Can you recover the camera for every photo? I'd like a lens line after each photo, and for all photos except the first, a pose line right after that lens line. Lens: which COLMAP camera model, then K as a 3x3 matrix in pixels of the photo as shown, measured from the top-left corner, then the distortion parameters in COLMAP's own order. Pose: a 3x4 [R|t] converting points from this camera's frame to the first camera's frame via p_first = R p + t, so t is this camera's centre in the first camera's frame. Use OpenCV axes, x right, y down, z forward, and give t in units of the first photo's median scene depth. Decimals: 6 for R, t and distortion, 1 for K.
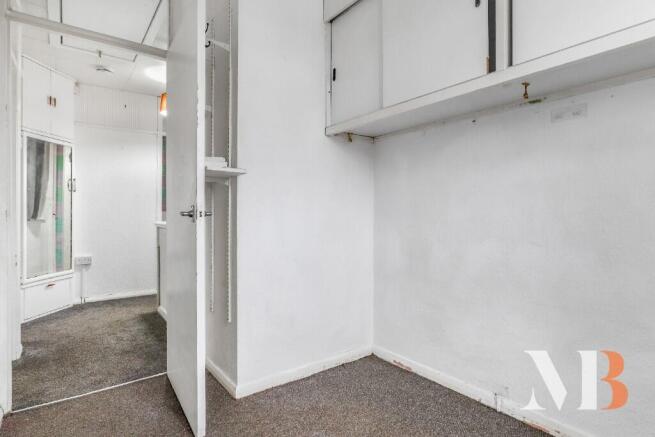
lens RADIAL K [[342.6, 0, 324.6], [0, 342.6, 213.8], [0, 0, 1]] dist [-0.019494, 0.010402]
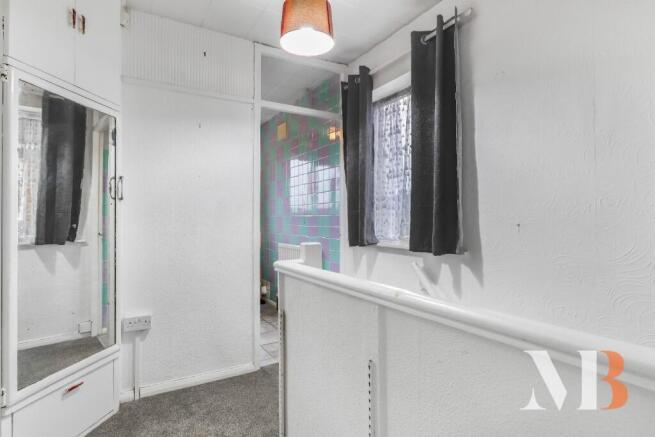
lens RADIAL K [[342.6, 0, 330.7], [0, 342.6, 221.7], [0, 0, 1]] dist [-0.019494, 0.010402]
pose [[0.993689, -0.002455, -0.112146, -0.329658], [0.002064, 0.999991, -0.003605, -0.026661], [0.112154, 0.003351, 0.993685, 0.479461]]
